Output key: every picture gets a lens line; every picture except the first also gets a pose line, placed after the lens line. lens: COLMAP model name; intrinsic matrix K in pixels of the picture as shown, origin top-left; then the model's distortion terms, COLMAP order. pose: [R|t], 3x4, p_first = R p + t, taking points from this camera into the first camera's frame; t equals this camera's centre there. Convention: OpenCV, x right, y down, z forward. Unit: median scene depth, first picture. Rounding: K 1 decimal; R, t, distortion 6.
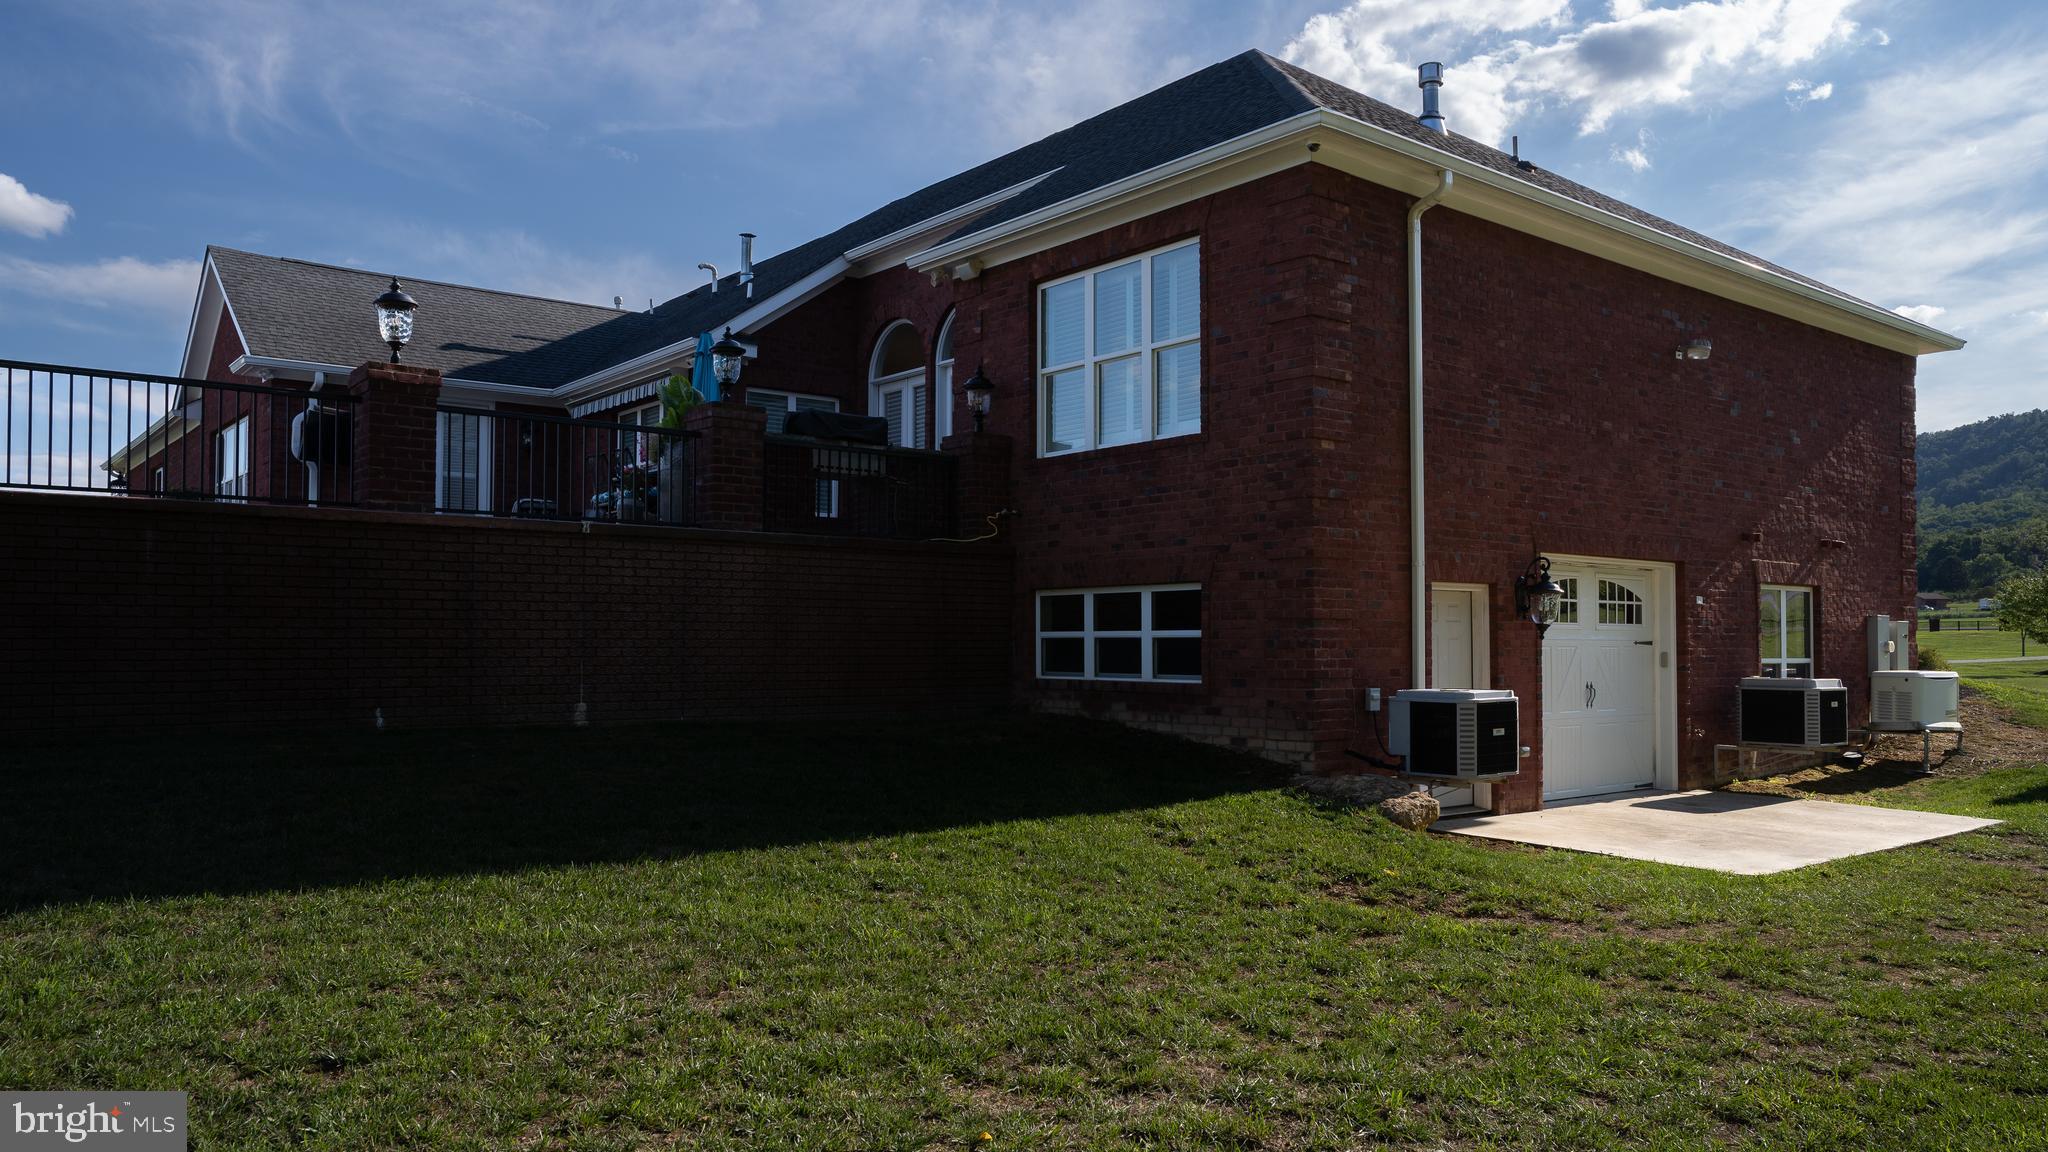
lens RADIAL K [[1428.7, 0, 1019.3], [0, 1428.7, 602.6], [0, 0, 1]] dist [-0.010738, 0.056730]
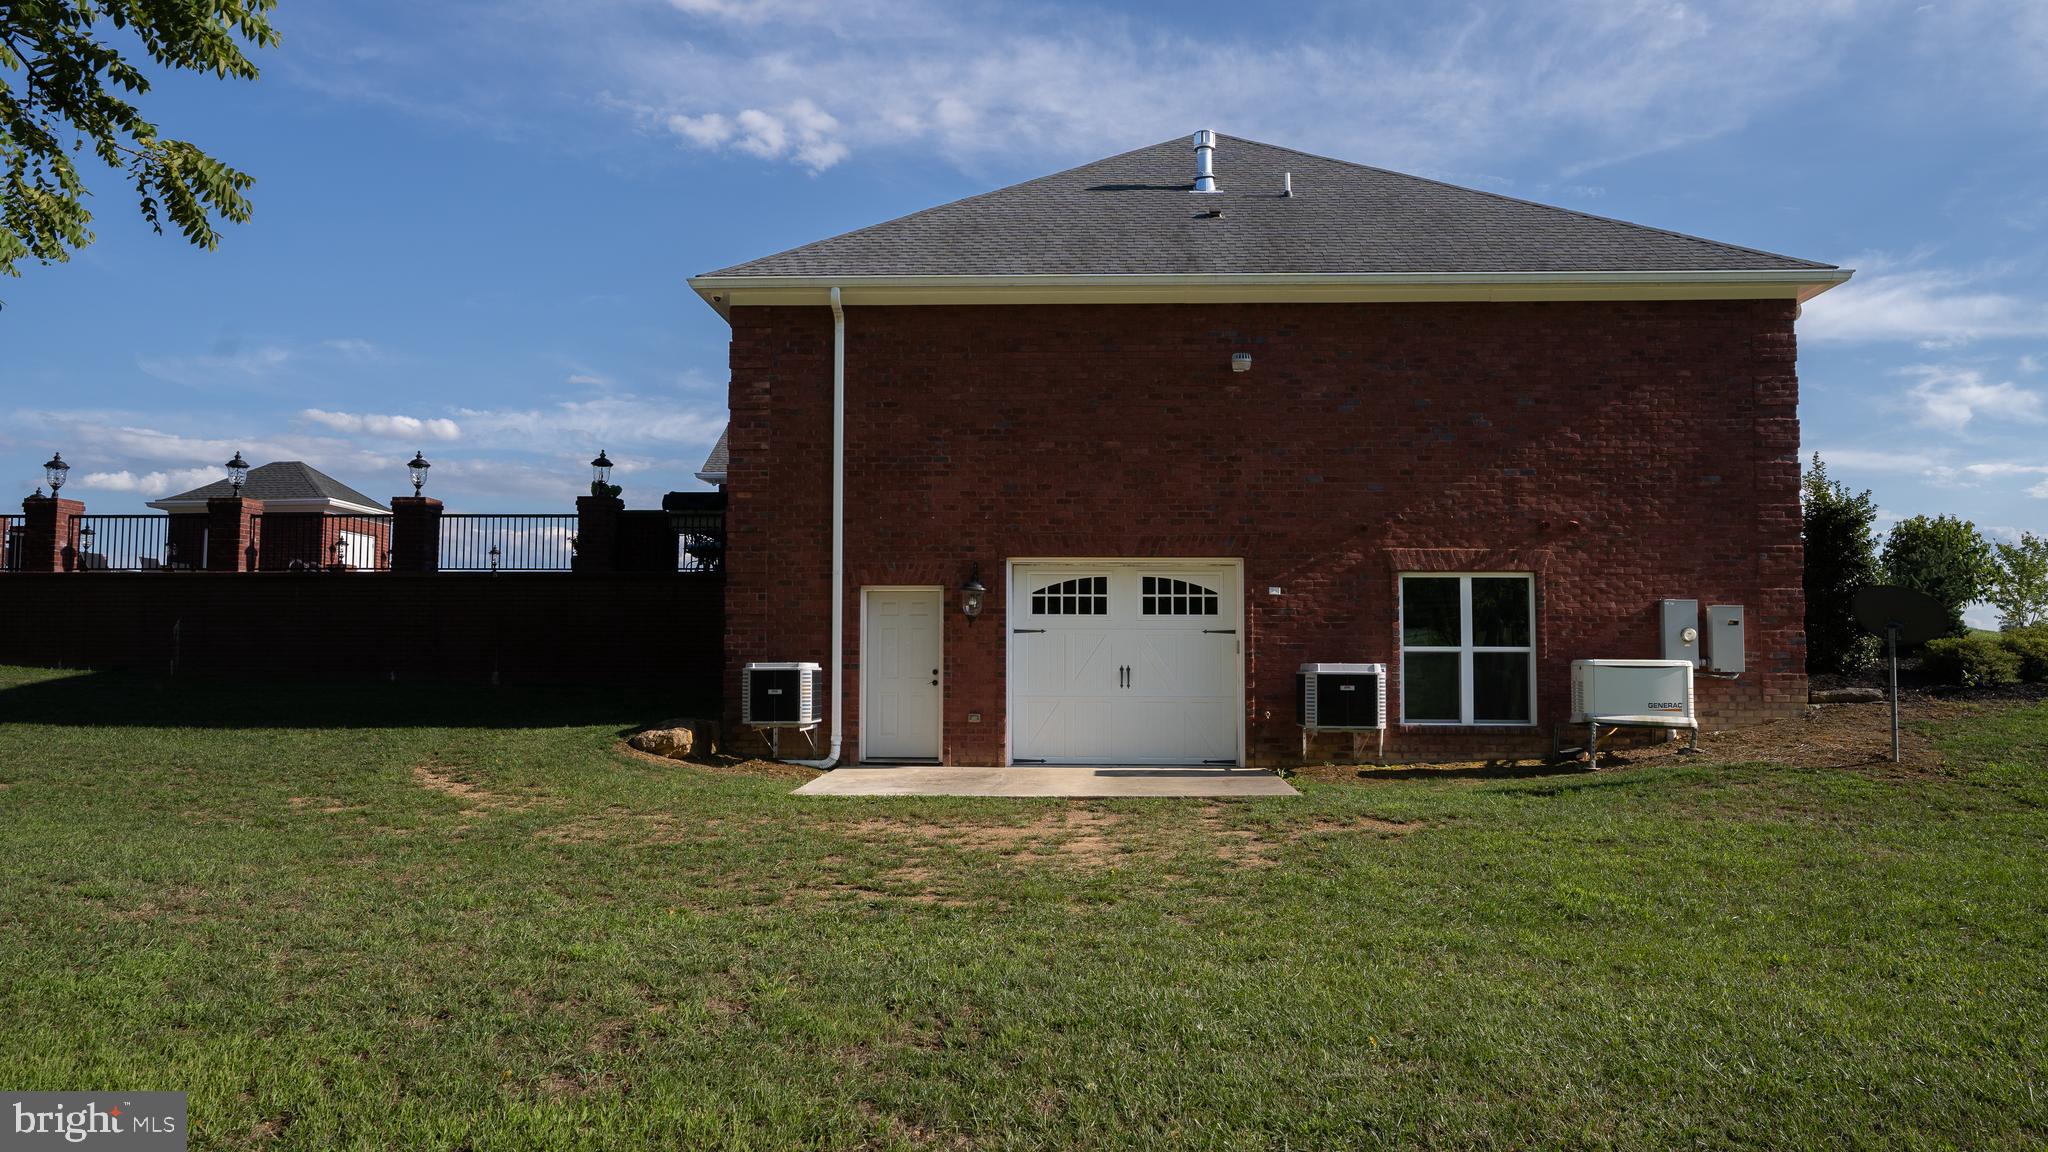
lens RADIAL K [[1403.0, 0, 1027.9], [0, 1403.0, 581.8], [0, 0, 1]] dist [-0.030453, 0.056480]
pose [[0.752840, -0.046731, -0.656542, 1.070682], [0.017818, 0.998558, -0.050643, 0.043277], [0.657962, 0.026427, 0.752587, 0.091279]]
